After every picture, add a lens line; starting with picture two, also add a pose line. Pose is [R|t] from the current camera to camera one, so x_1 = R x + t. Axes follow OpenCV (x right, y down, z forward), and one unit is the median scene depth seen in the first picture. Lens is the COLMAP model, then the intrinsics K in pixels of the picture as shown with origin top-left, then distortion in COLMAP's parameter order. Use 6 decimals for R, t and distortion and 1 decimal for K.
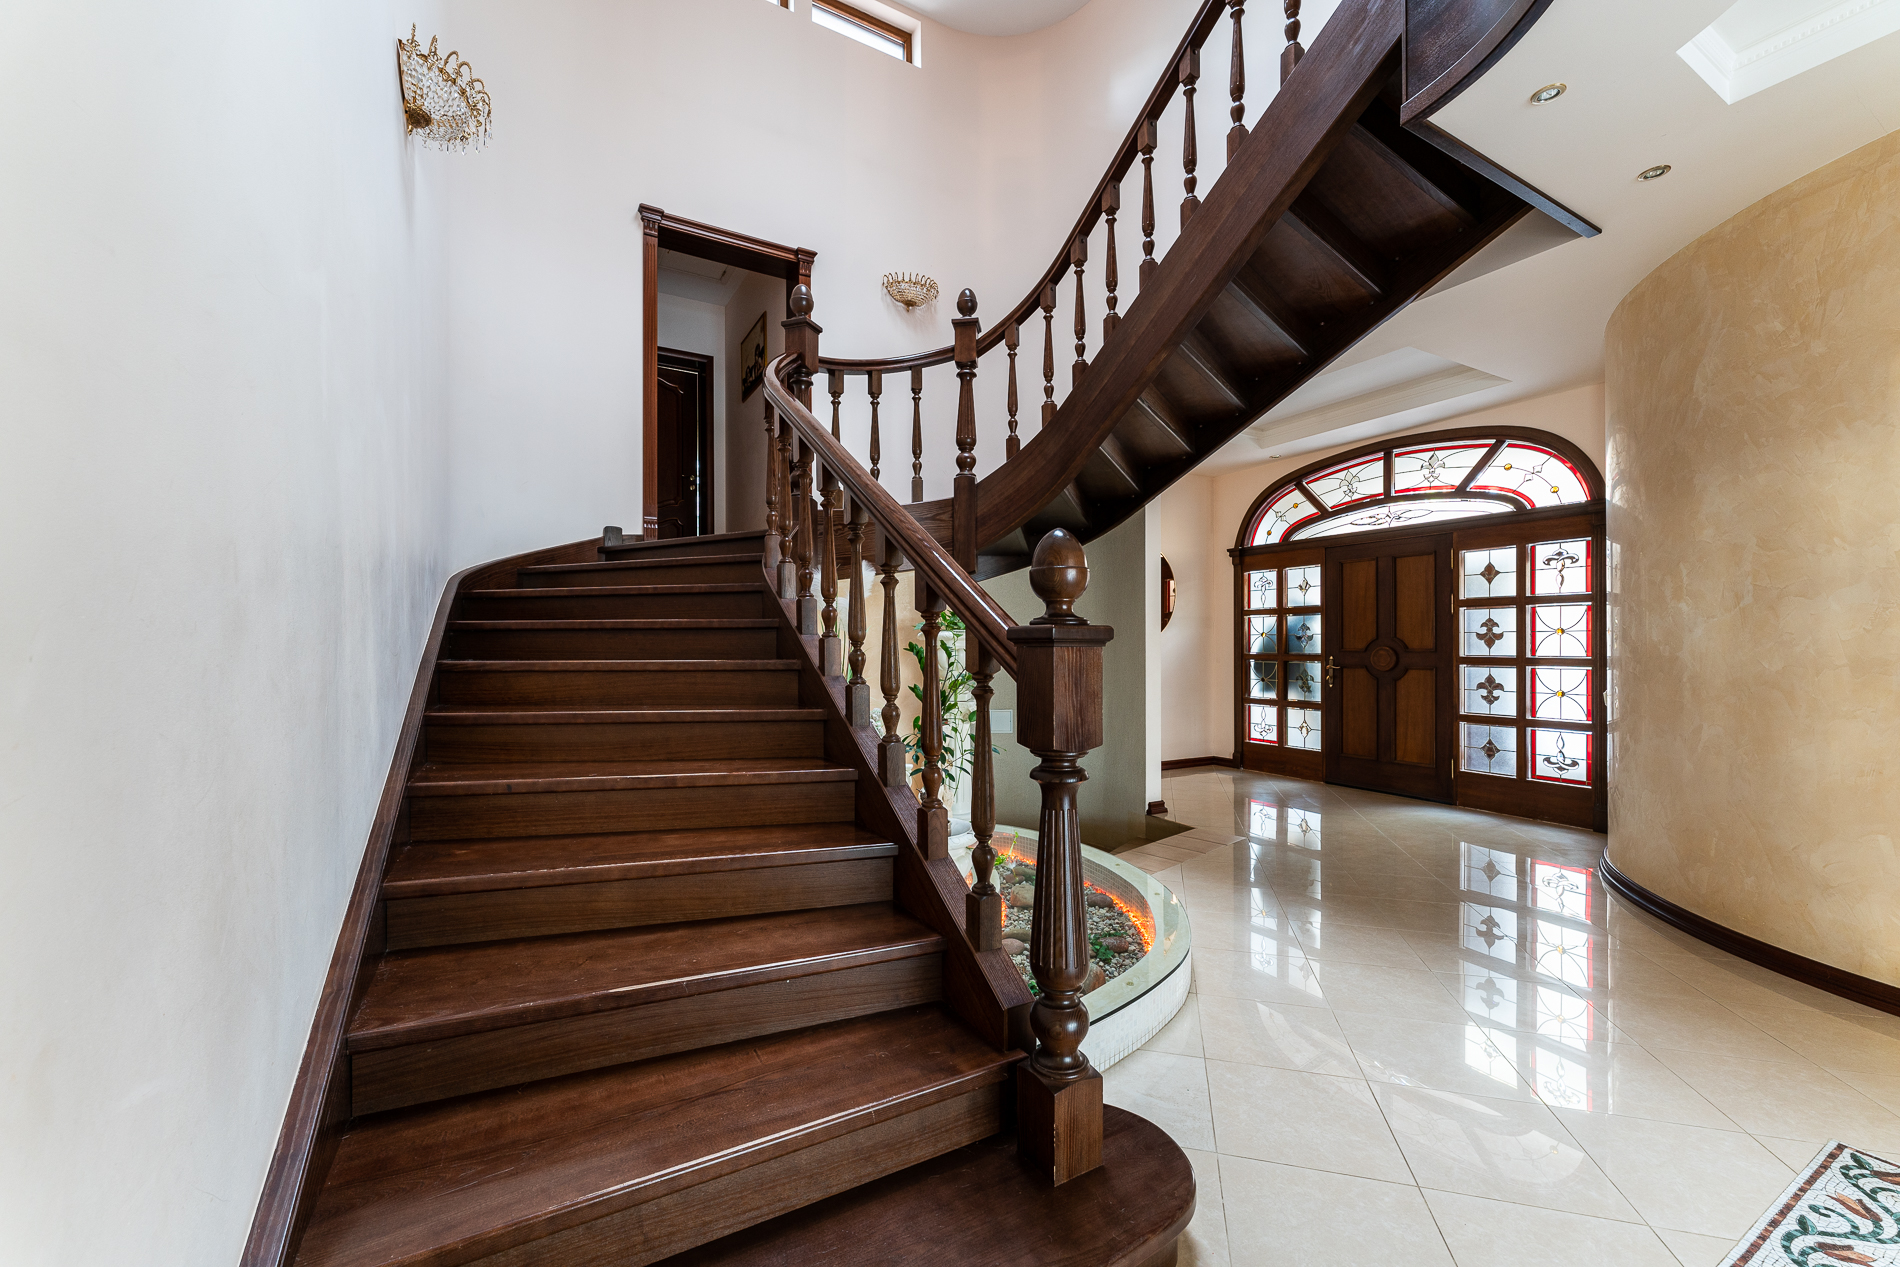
lens RADIAL K [[748.2, 0, 948.1], [0, 748.2, 644.9], [0, 0, 1]] dist [0.000403, 0.000047]
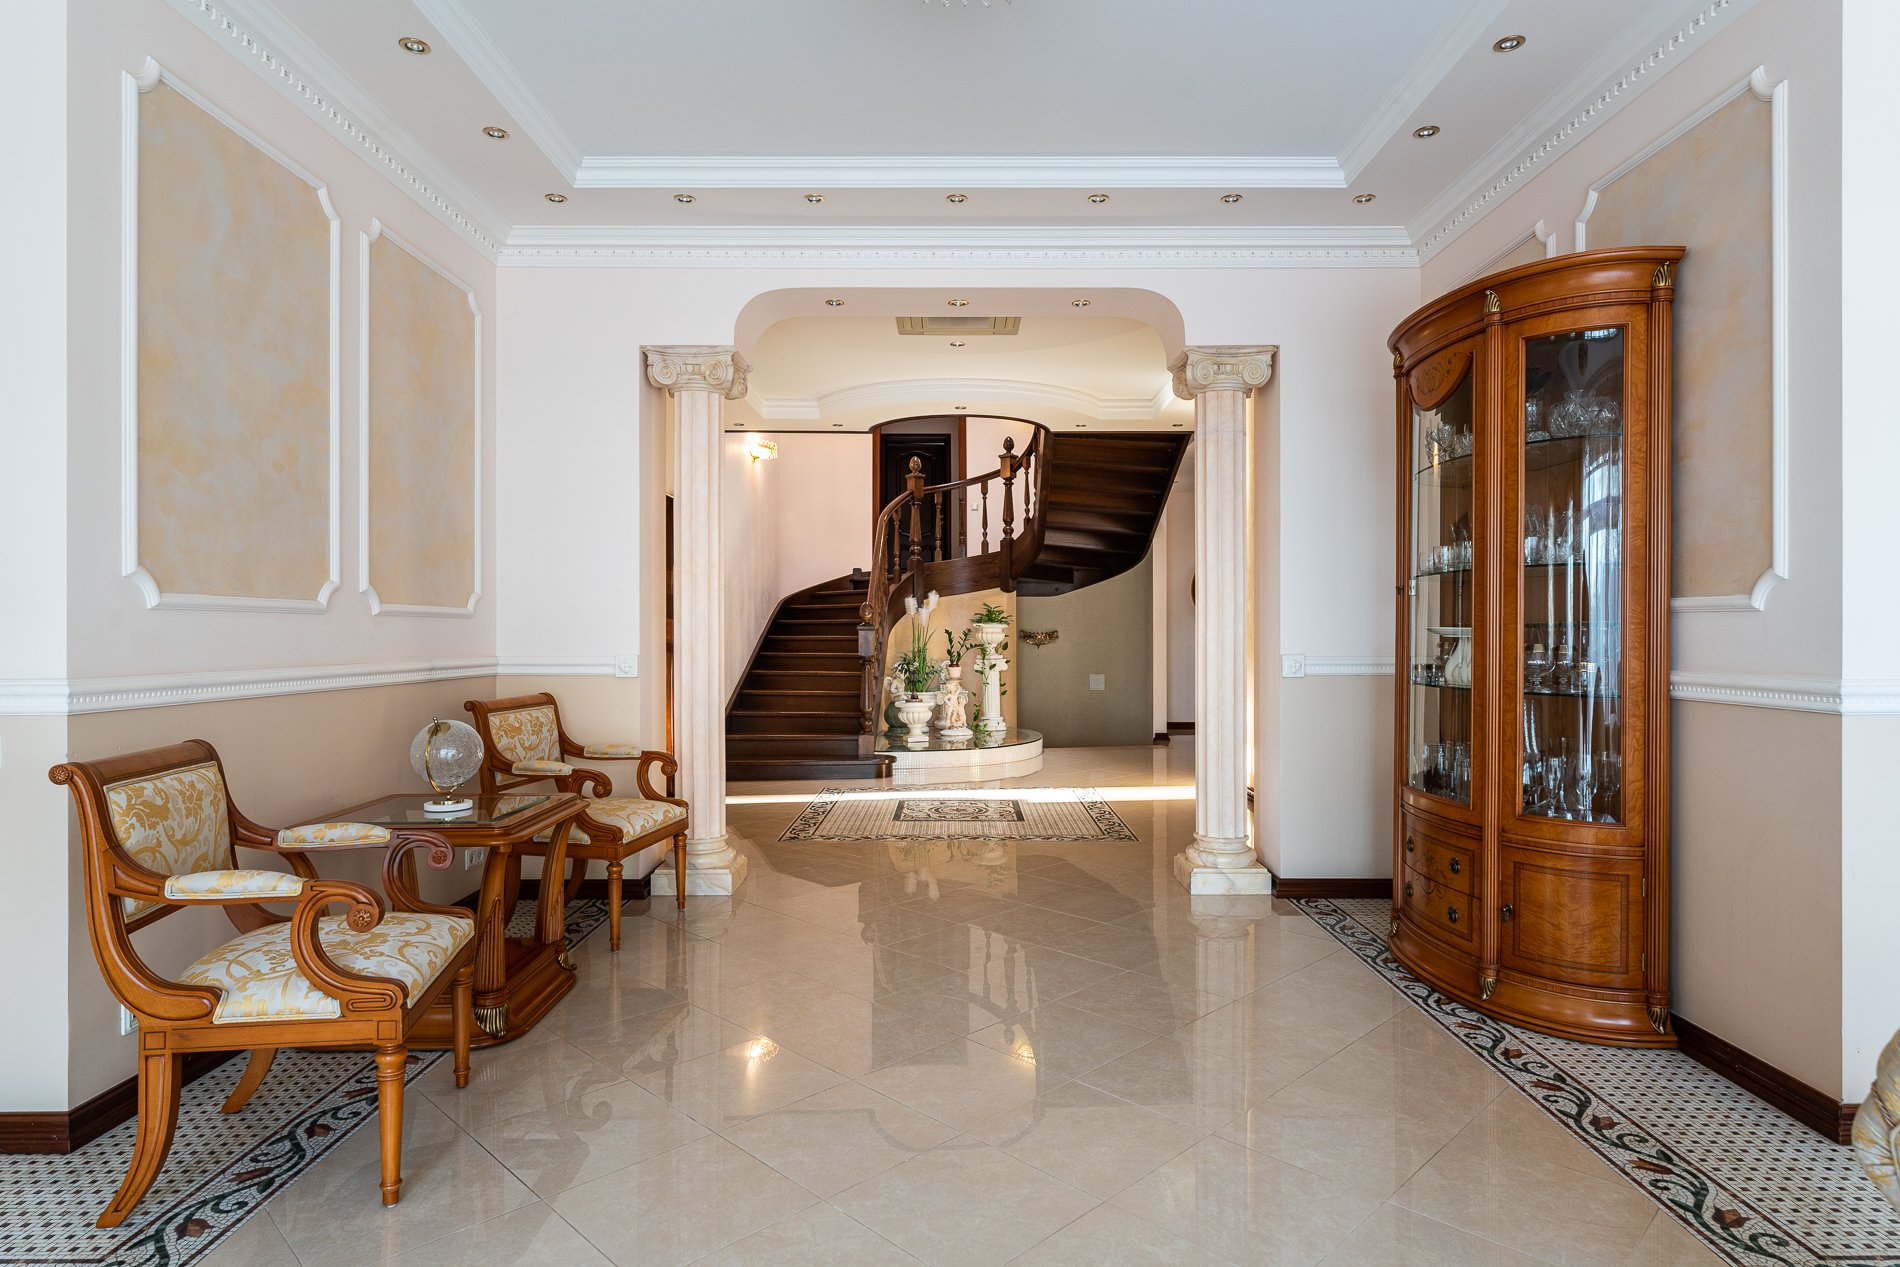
lens RADIAL K [[1068.2, 0, 950.0], [0, 1068.2, 633.5], [0, 0, 1]] dist [0.000119, 0.000067]
pose [[0.866540, 0.002066, -0.499104, 0.855915], [-0.001996, 0.999998, 0.000674, 0.004538], [0.499104, 0.000412, 0.866542, -0.950453]]
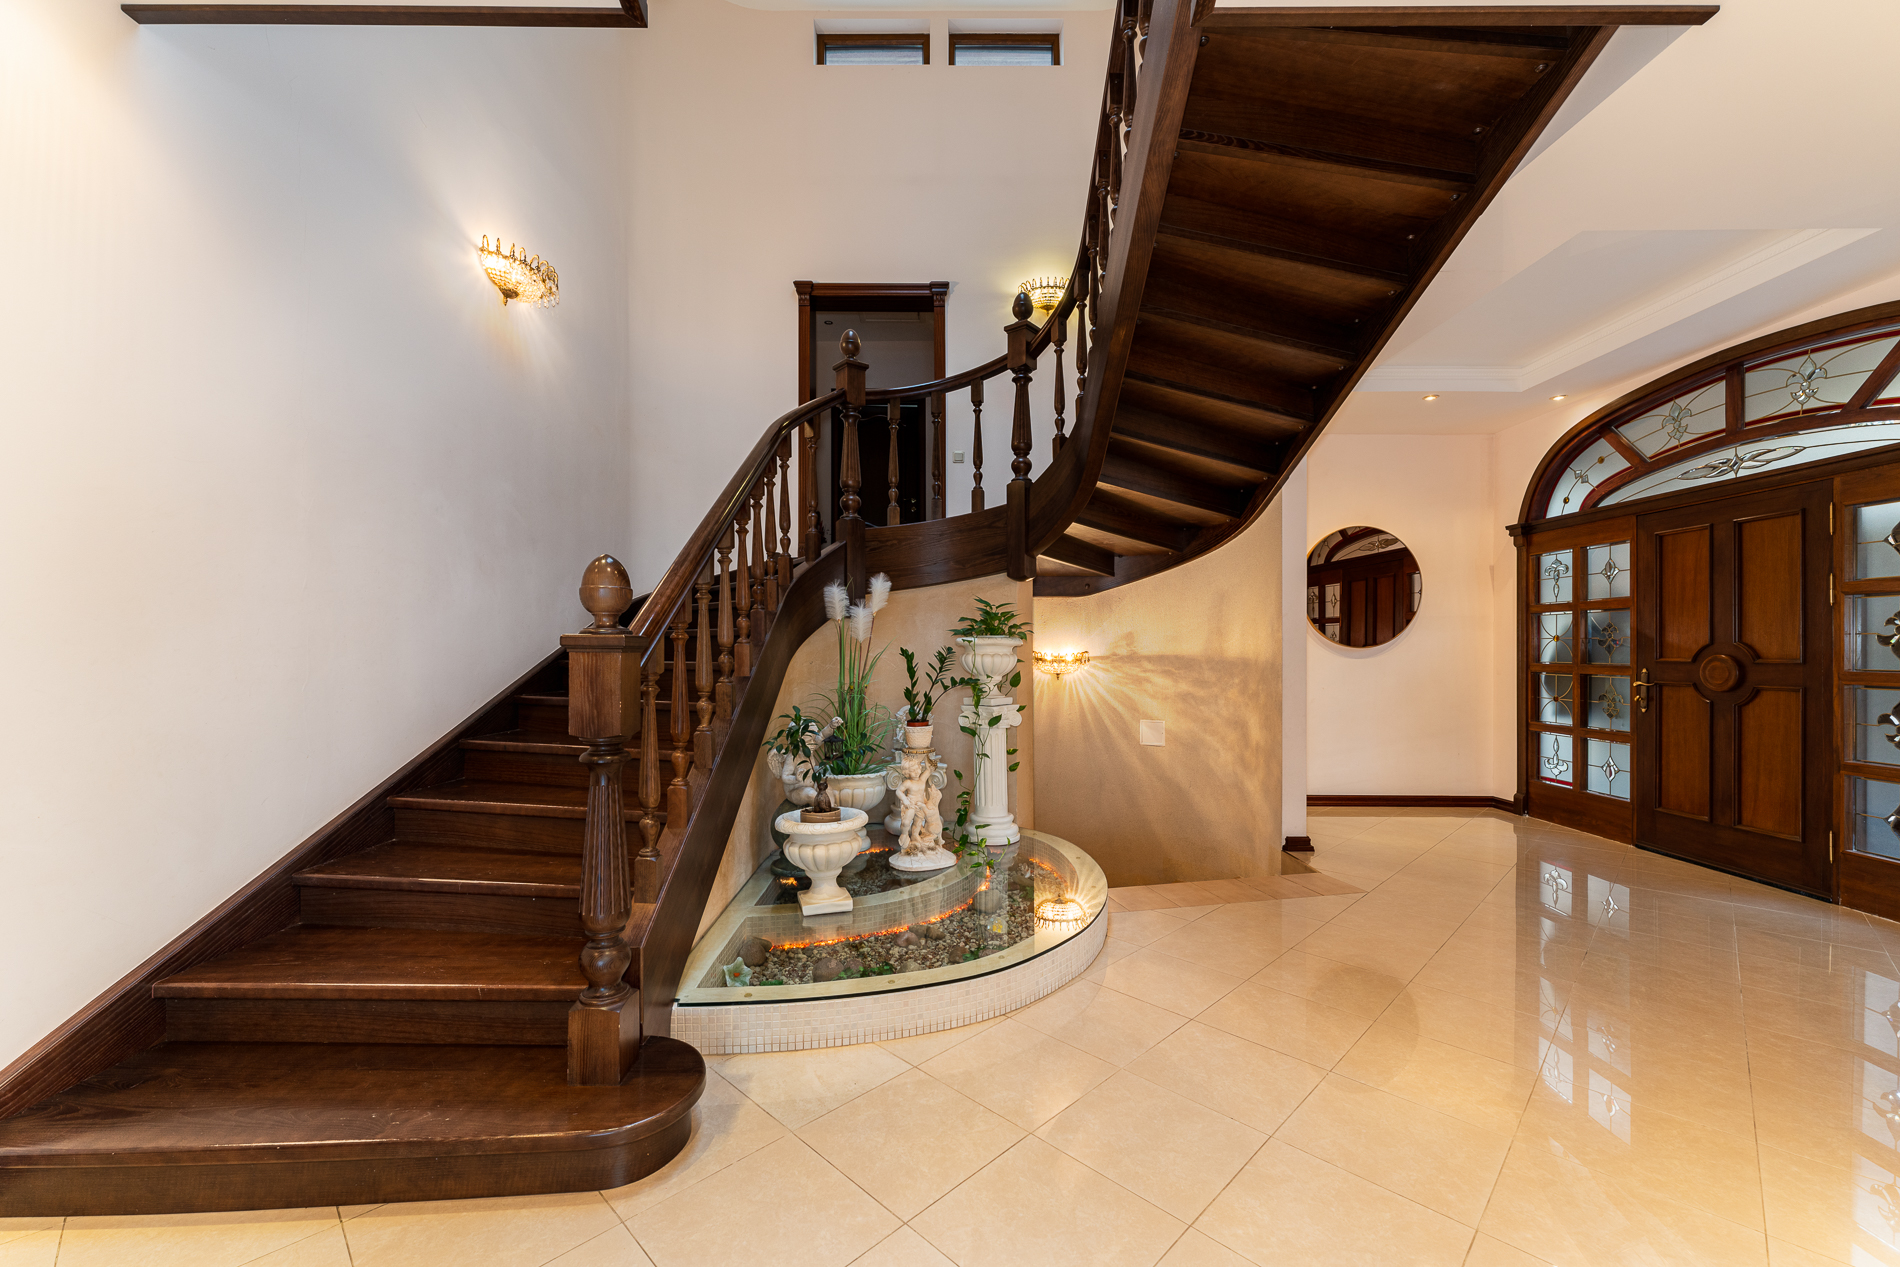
lens RADIAL K [[751.6, 0, 936.8], [0, 751.6, 648.7], [0, 0, 1]] dist [0.000658, 0.000046]
pose [[0.865615, 0.003520, -0.500698, 0.303606], [-0.003860, 0.999992, 0.000358, -0.001071], [0.500695, 0.001623, 0.865622, 0.054114]]
